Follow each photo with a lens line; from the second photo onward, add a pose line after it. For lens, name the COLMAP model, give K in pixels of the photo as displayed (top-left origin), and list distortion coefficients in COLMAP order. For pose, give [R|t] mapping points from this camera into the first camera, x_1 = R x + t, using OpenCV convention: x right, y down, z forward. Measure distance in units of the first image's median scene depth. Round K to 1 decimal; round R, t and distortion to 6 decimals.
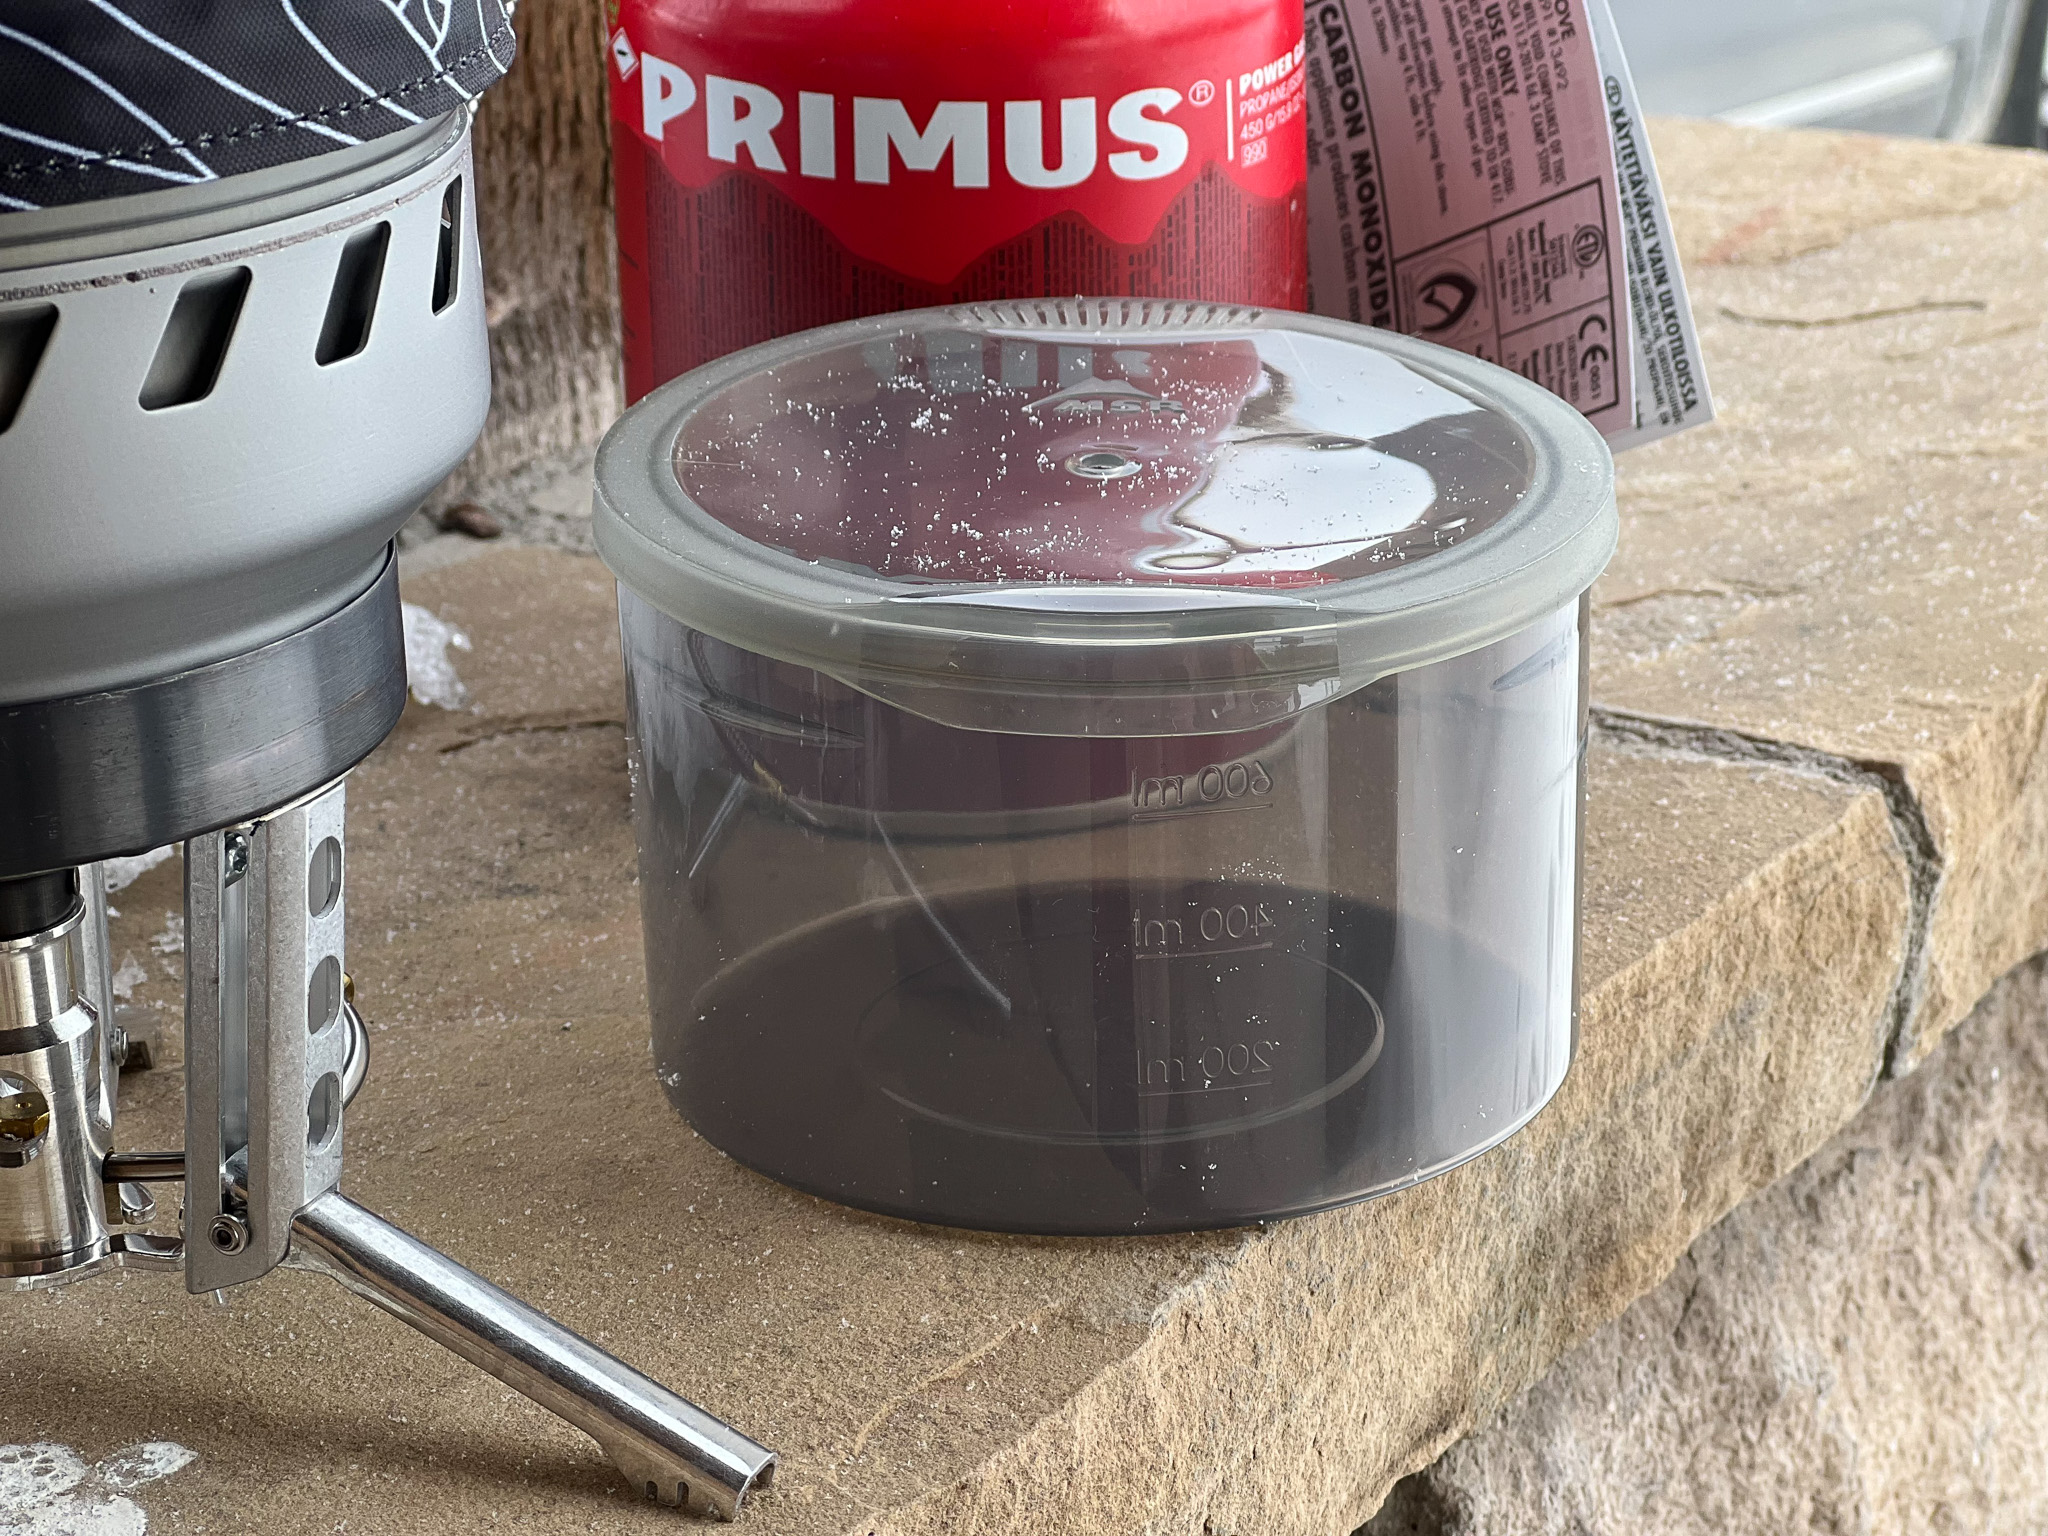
lens RADIAL K [[4593.7, 0, 1023.9], [0, 4593.7, 768.4], [0, 0, 1]] dist [0.035845, 0.000000]
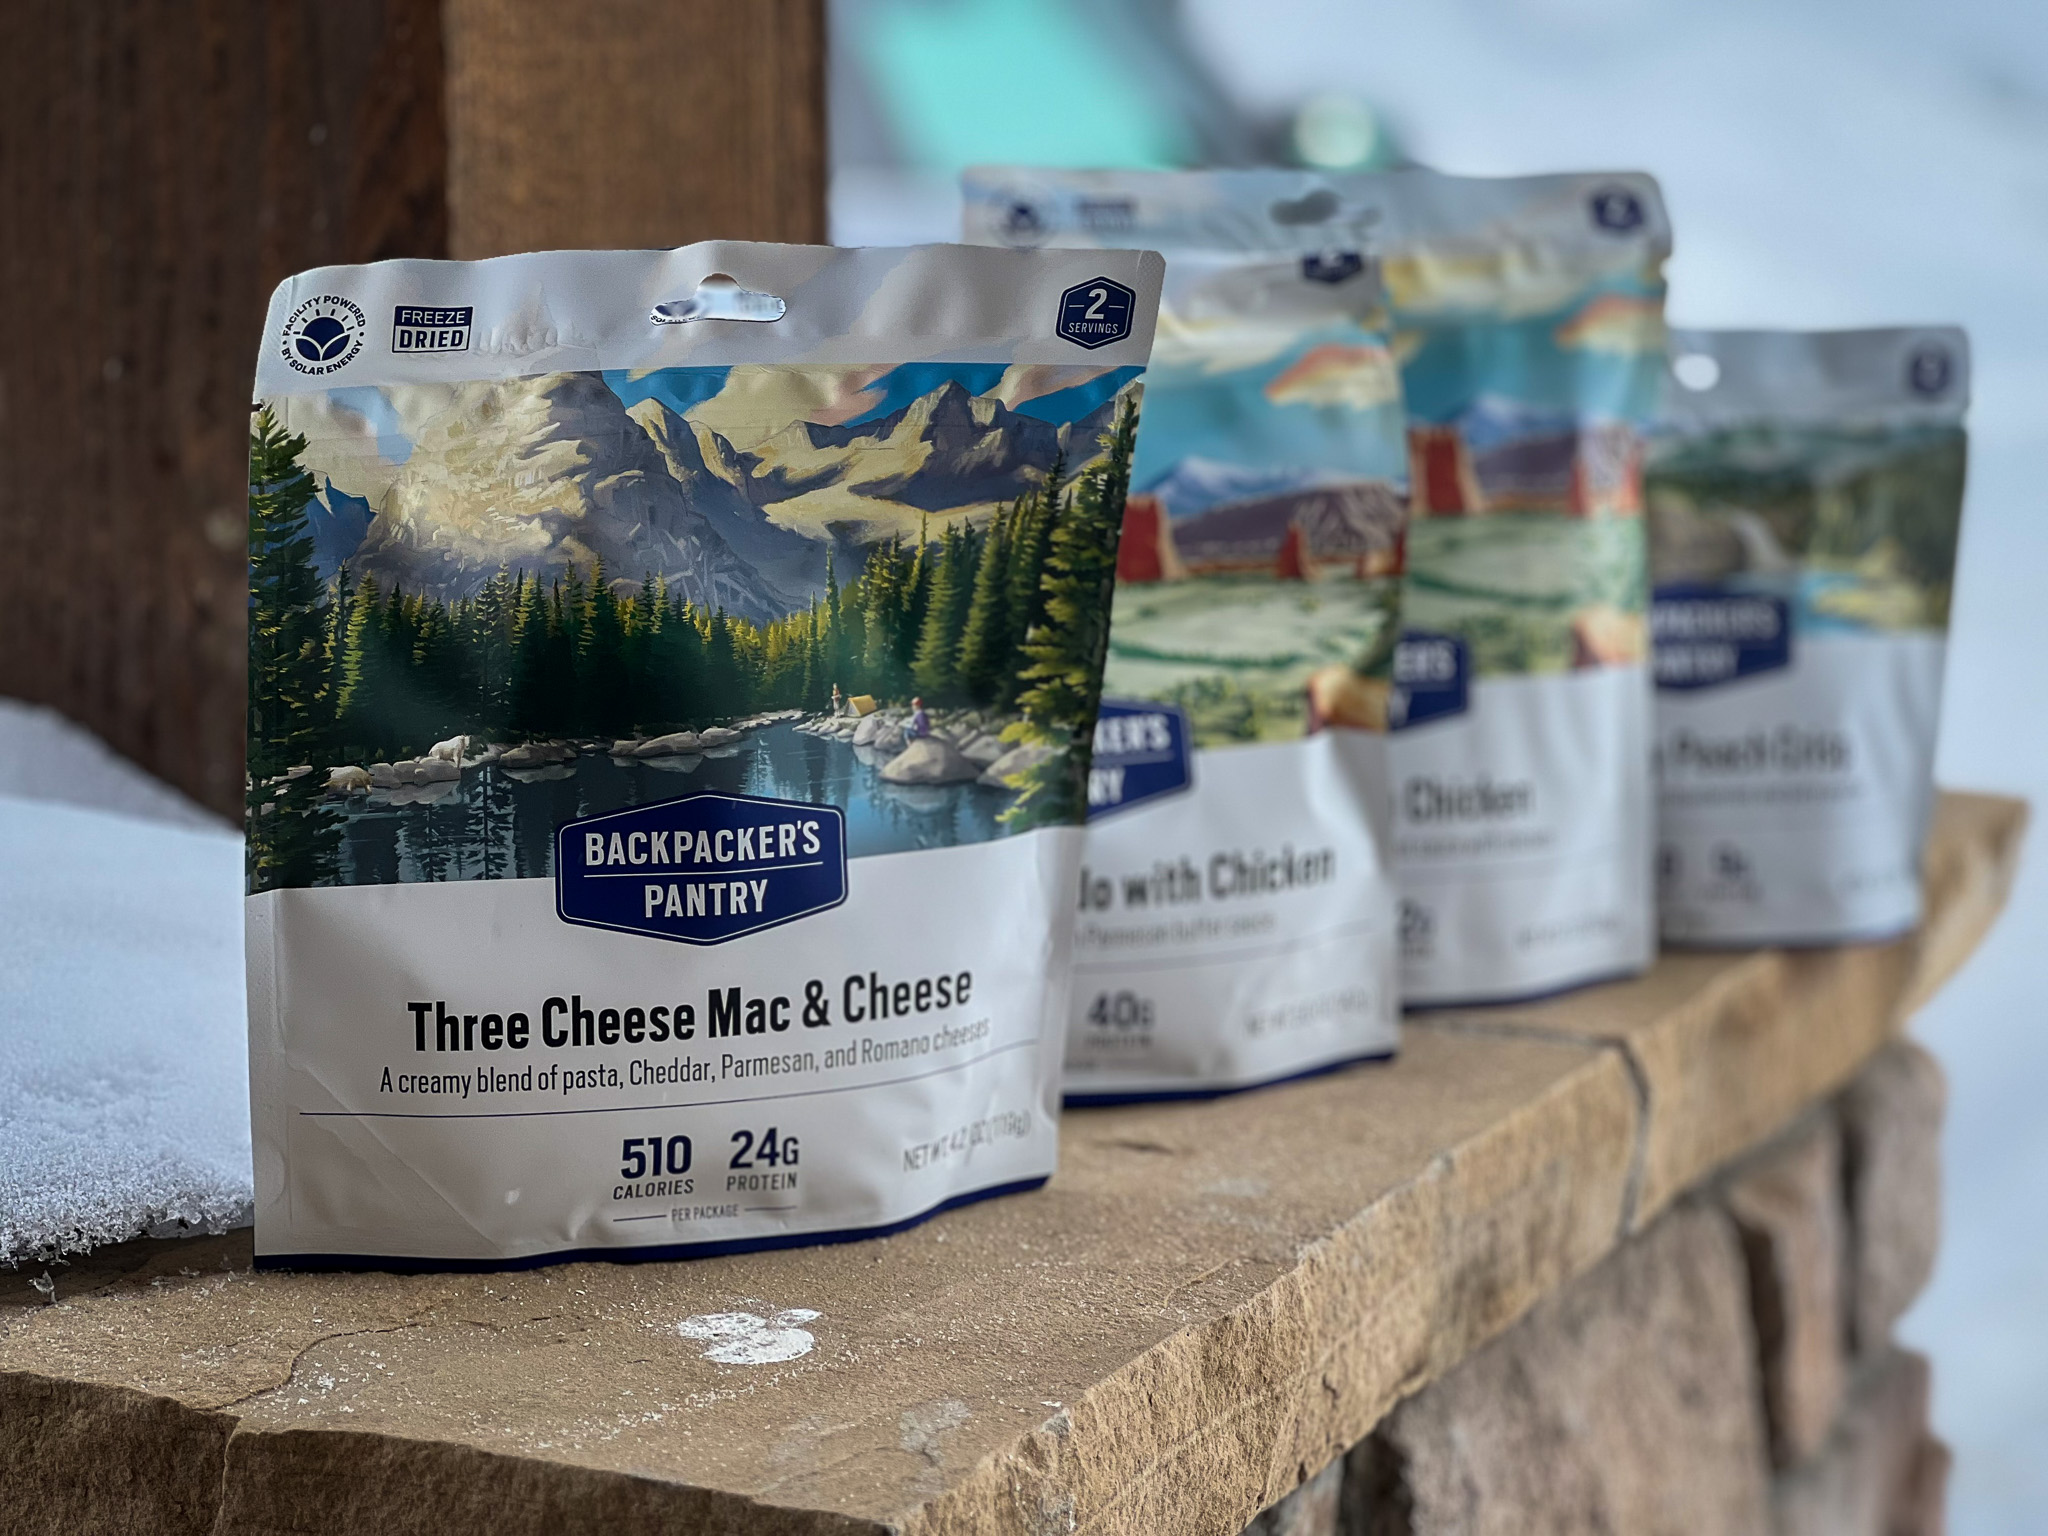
lens RADIAL K [[4593.7, 0, 1024.0], [0, 4593.7, 766.6], [0, 0, 1]] dist [0.035845, 0.000000]
pose [[0.991377, -0.002264, 0.131019, -0.282543], [0.026509, 0.982642, -0.183611, 0.227851], [-0.128330, 0.185501, 0.974228, -0.730224]]
